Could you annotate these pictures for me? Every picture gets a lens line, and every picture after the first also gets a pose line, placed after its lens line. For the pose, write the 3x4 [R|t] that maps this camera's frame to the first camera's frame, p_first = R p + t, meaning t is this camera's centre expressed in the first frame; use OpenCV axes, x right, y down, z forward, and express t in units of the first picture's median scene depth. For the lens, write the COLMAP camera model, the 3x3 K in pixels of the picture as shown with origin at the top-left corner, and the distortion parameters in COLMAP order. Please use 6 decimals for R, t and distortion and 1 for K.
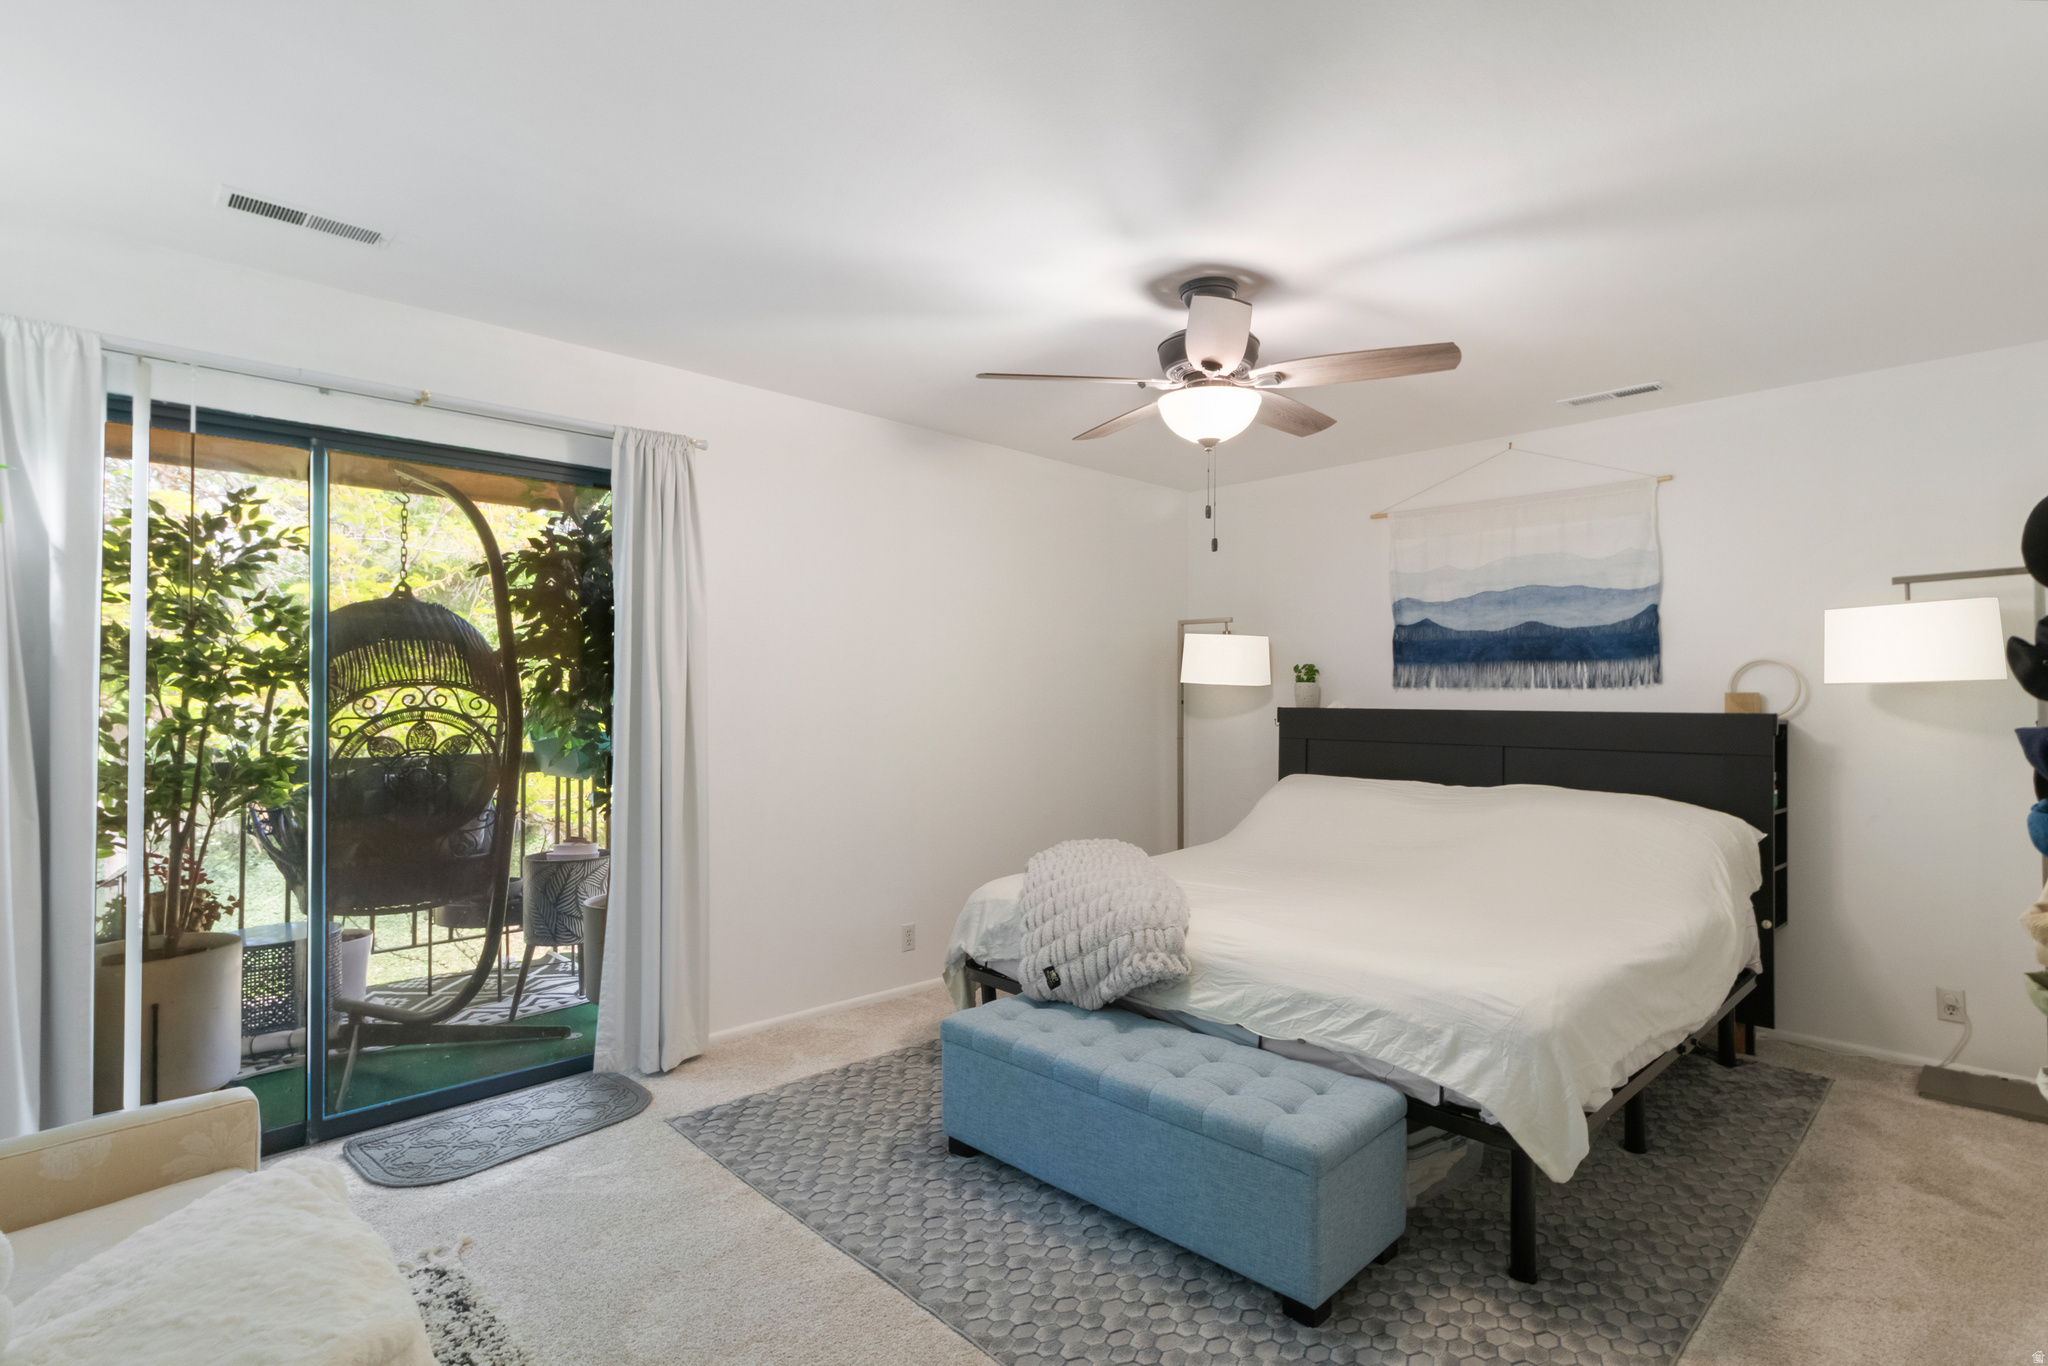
lens RADIAL K [[971.7, 0, 1026.7], [0, 971.7, 661.8], [0, 0, 1]] dist [0.002253, 0.001084]
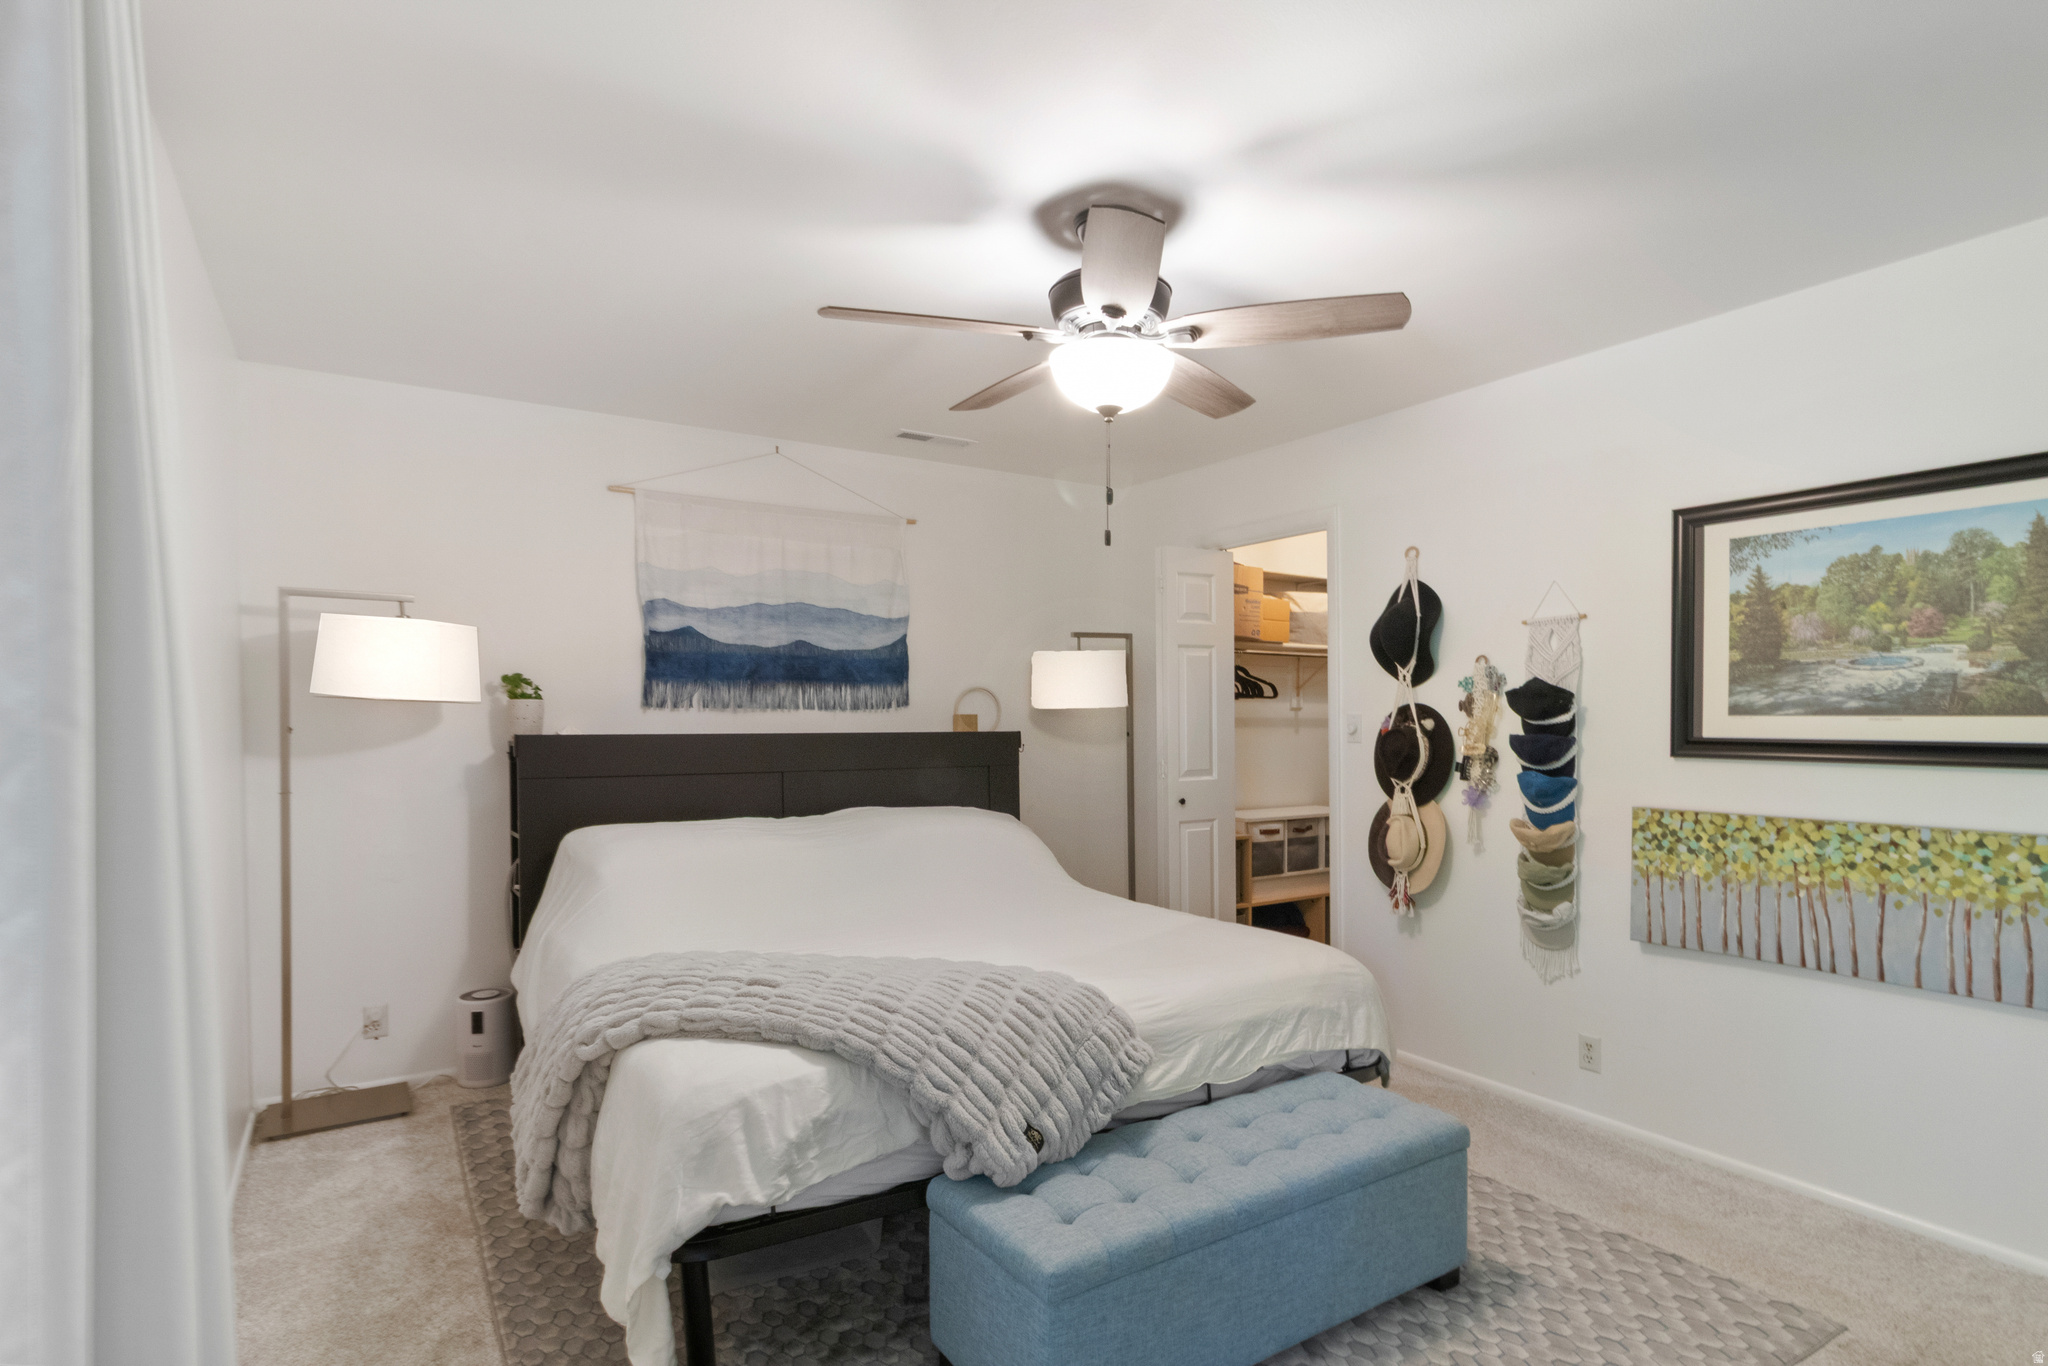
lens RADIAL K [[1067.1, 0, 1027.0], [0, 1067.1, 691.3], [0, 0, 1]] dist [-0.001309, 0.000173]
pose [[0.209427, 0.022547, 0.977564, -0.469972], [-0.032790, 0.999334, -0.016024, 0.018564], [-0.977274, -0.028699, 0.210026, 0.573257]]
